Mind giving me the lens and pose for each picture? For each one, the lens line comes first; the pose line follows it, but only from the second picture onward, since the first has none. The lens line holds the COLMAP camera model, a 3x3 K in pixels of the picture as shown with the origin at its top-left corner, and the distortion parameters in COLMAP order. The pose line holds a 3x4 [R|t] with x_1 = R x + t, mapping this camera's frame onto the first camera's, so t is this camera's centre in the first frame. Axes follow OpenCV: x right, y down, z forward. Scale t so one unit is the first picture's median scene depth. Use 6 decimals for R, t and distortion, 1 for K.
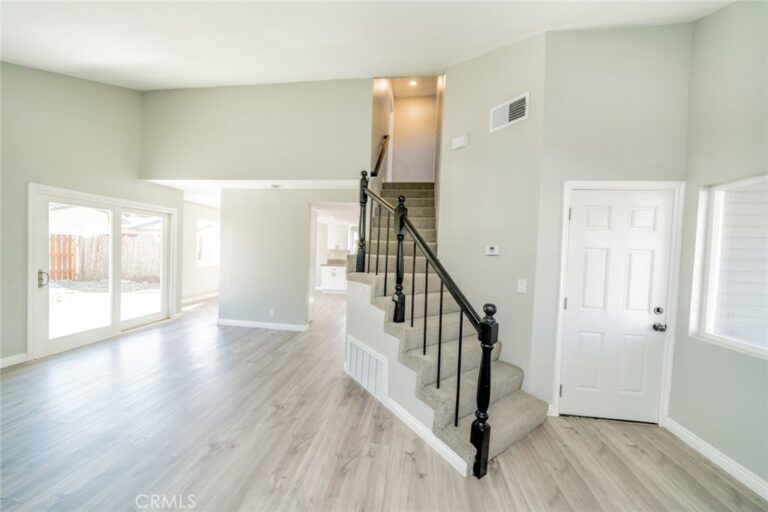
lens RADIAL K [[261.2, 0, 380.1], [0, 261.2, 257.3], [0, 0, 1]] dist [-0.006754, -0.000003]
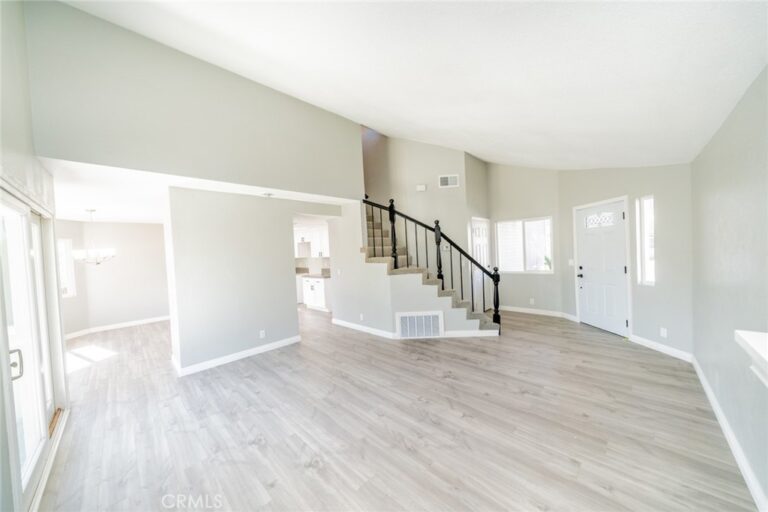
lens RADIAL K [[261.2, 0, 380.1], [0, 261.2, 257.3], [0, 0, 1]] dist [-0.006754, -0.000003]
pose [[0.594969, -0.084108, 0.799336, -1.630180], [0.092382, 0.995075, 0.035942, -0.083934], [-0.798422, 0.052460, 0.599809, 0.241695]]
